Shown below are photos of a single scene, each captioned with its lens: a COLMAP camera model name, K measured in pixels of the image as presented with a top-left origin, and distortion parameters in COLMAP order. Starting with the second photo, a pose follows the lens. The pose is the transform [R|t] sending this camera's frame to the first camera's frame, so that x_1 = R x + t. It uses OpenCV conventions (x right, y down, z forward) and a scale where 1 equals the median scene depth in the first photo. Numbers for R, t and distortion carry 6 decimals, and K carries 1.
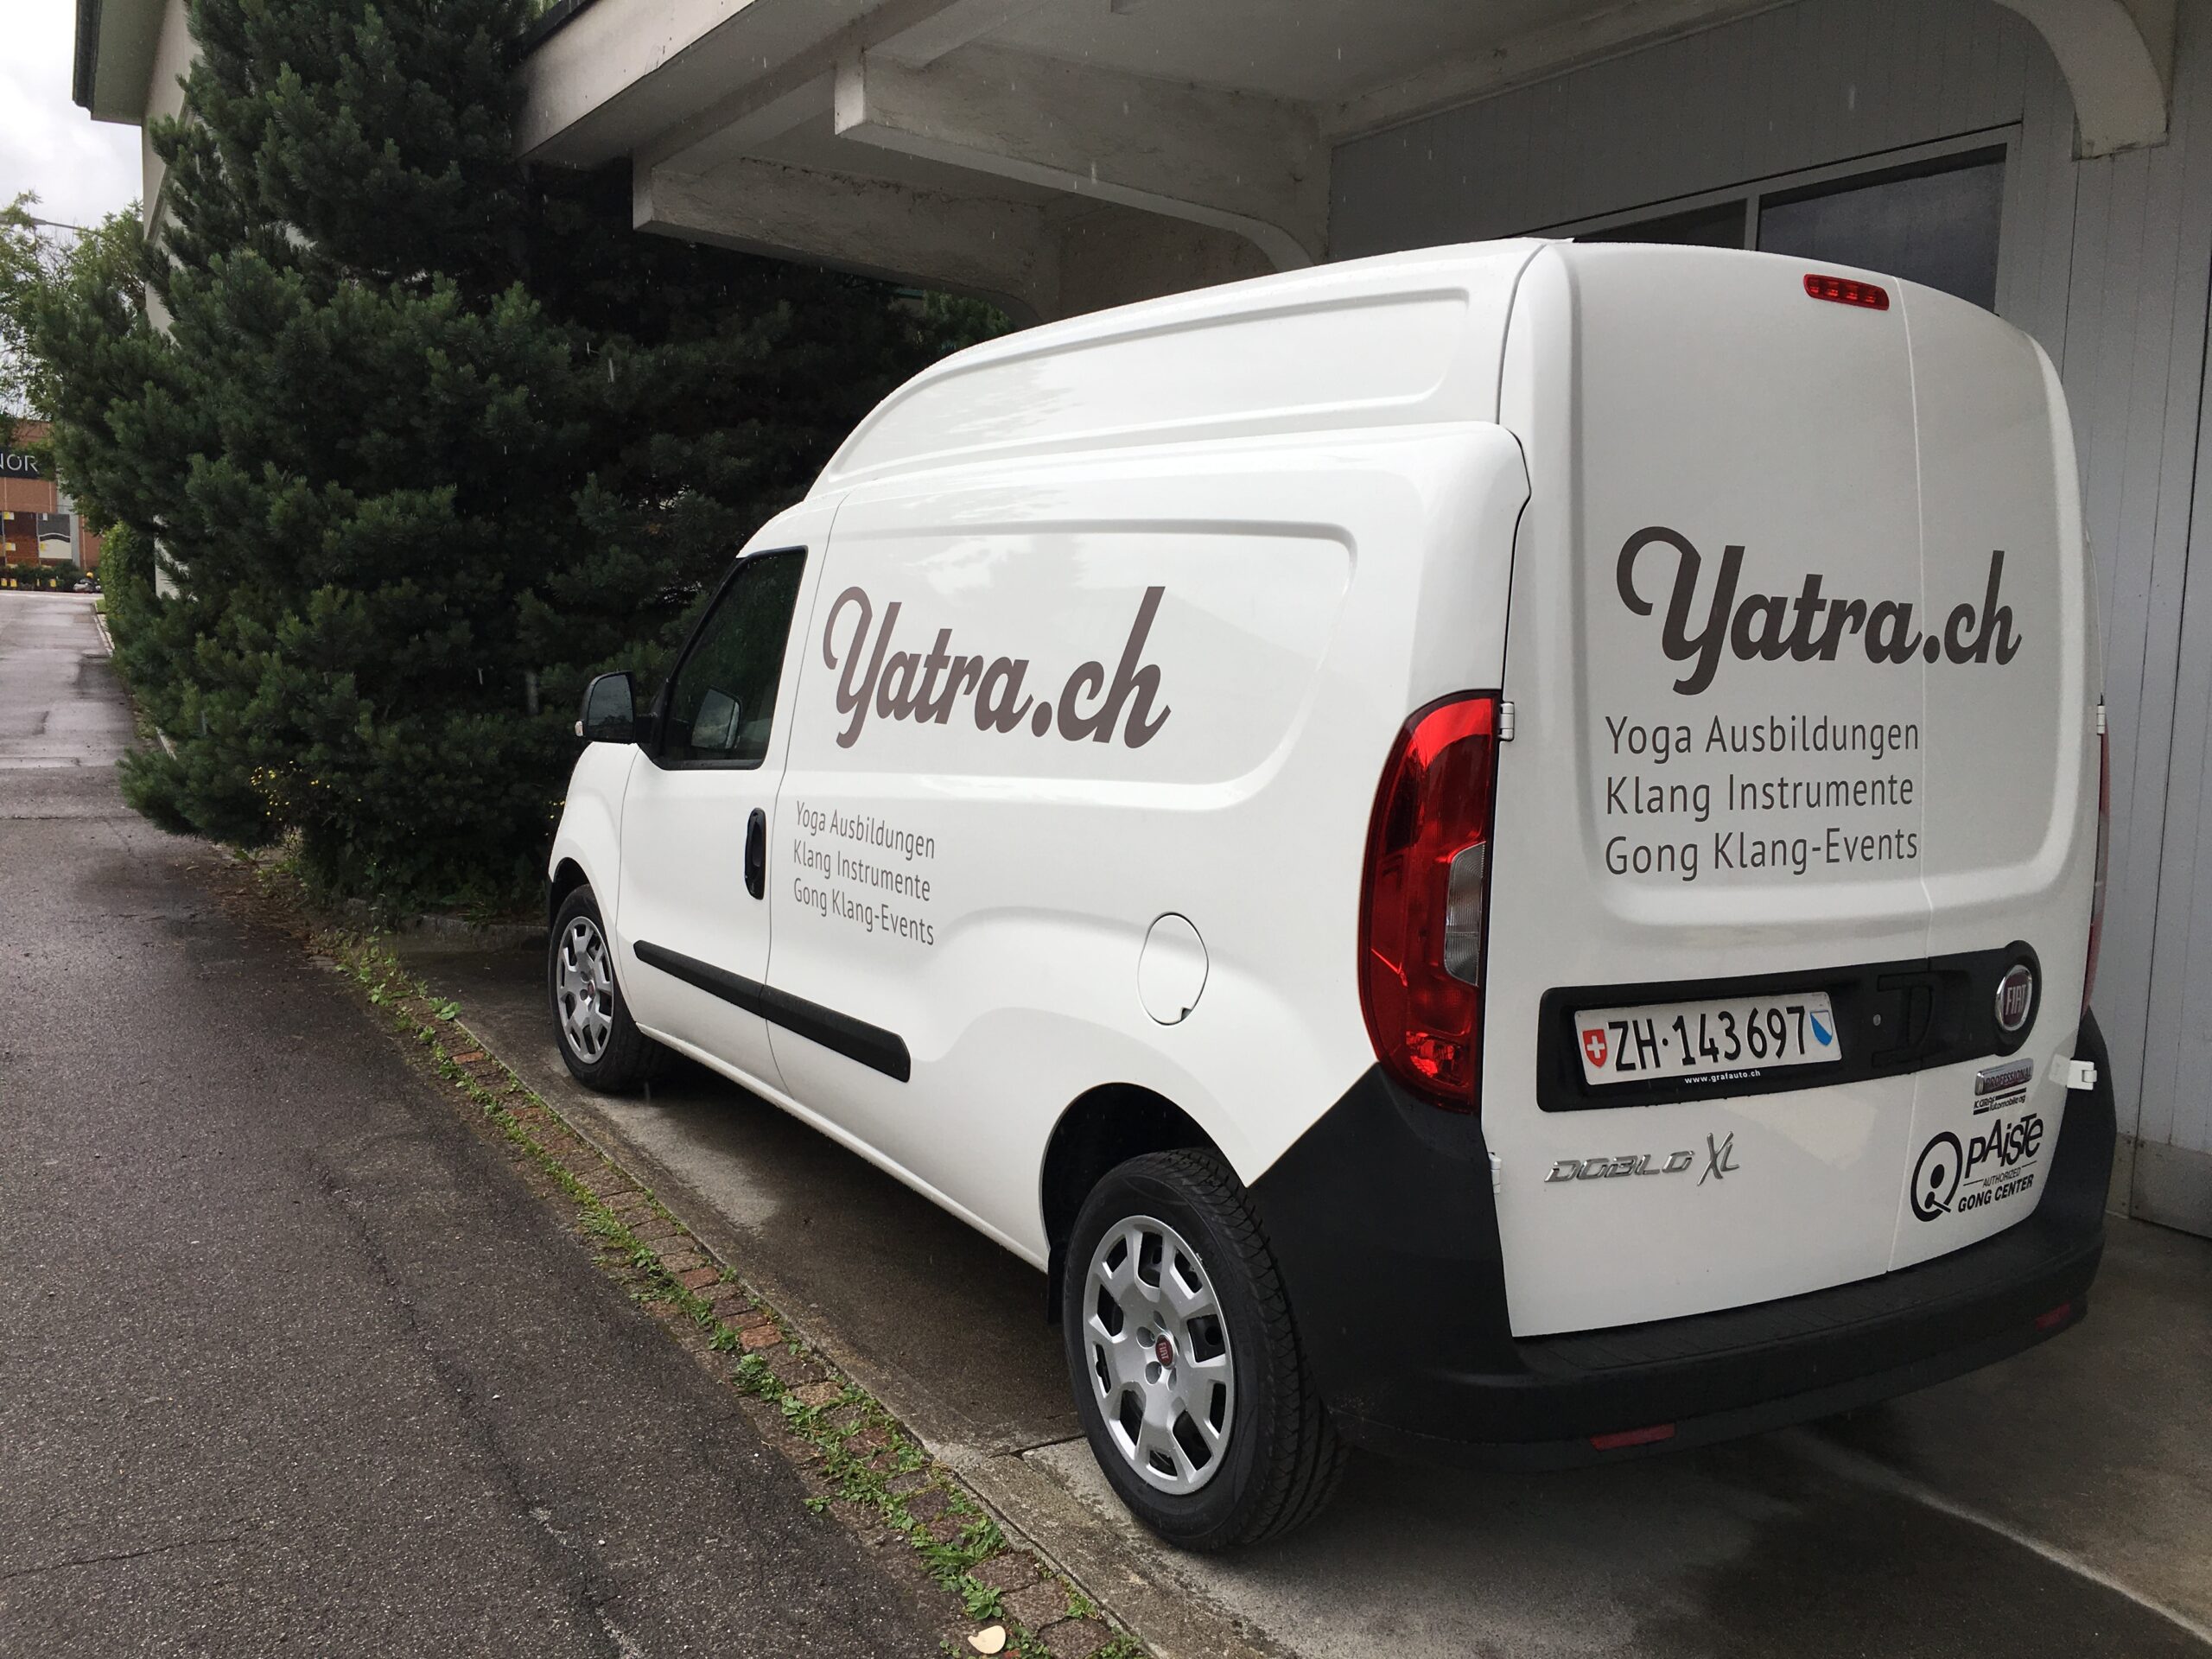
lens RADIAL K [[1842.3, 0, 1109.3], [0, 1842.3, 831.3], [0, 0, 1]] dist [0.059325, -0.039033]
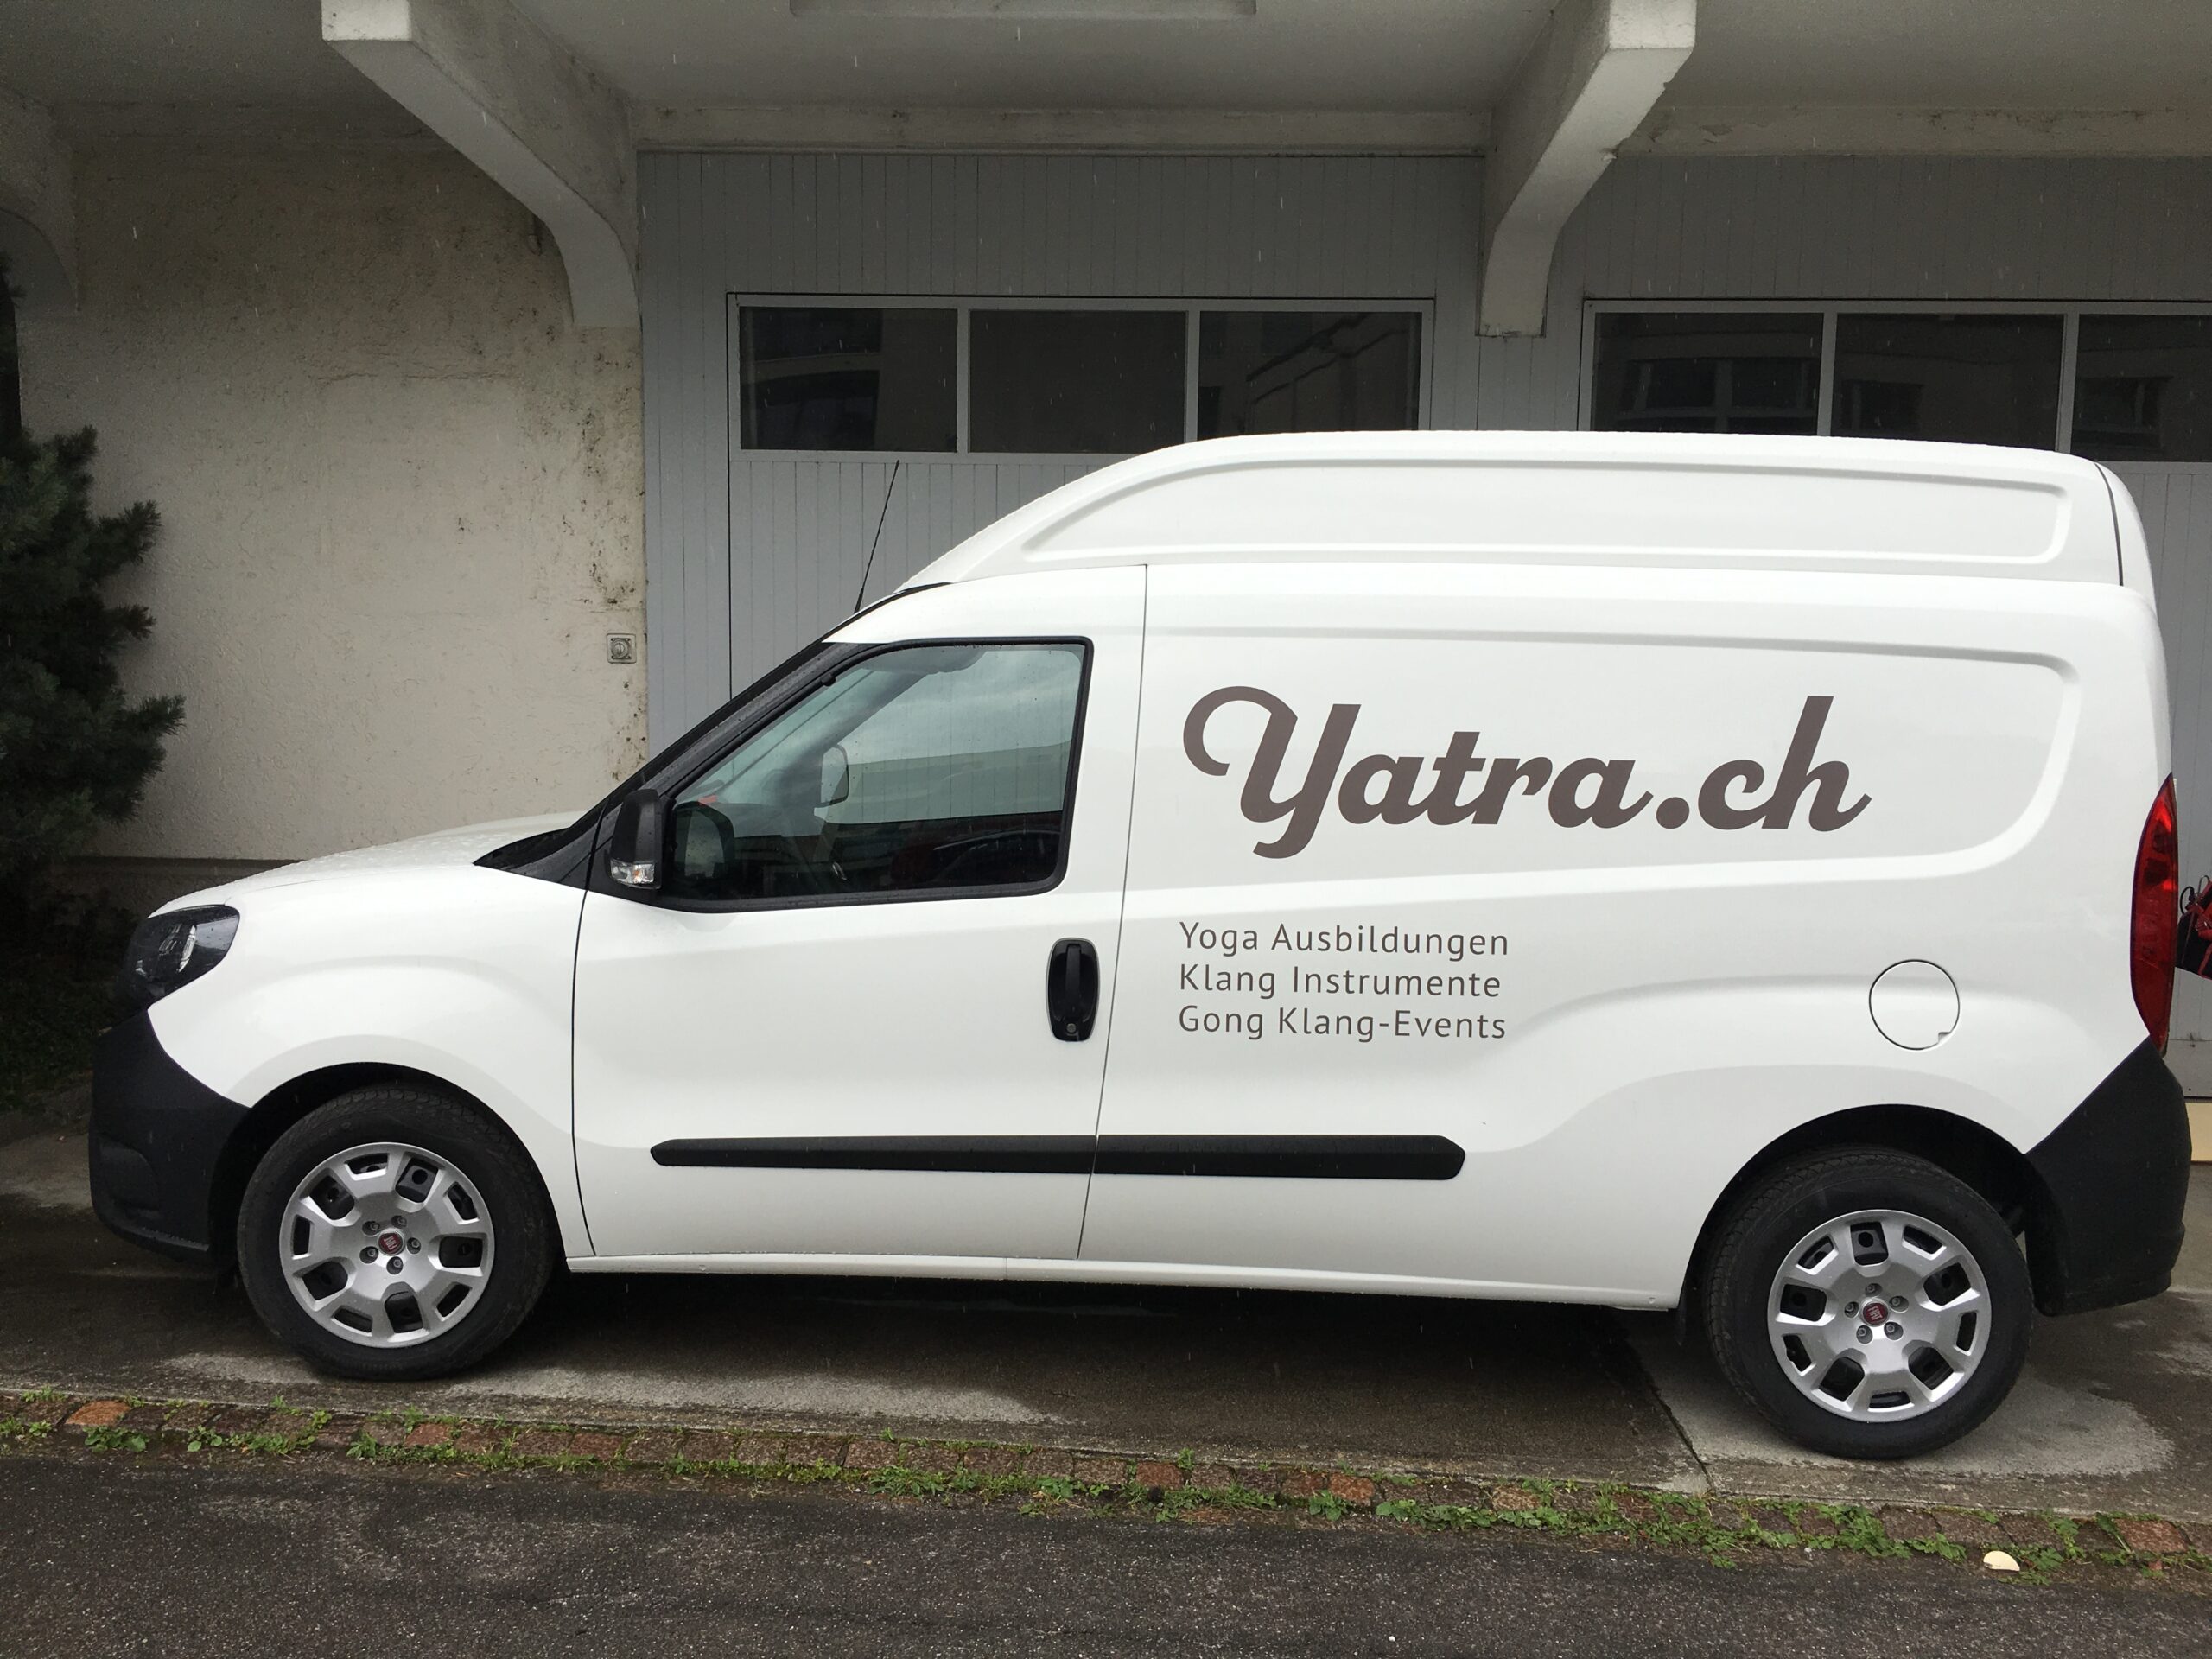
lens RADIAL K [[1842.3, 0, 1103.9], [0, 1842.3, 825.3], [0, 0, 1]] dist [0.059325, -0.039033]
pose [[0.580858, -0.106114, 0.807058, -1.085865], [0.089358, 0.993787, 0.066352, -0.150514], [-0.809085, 0.033576, 0.586732, 0.588582]]
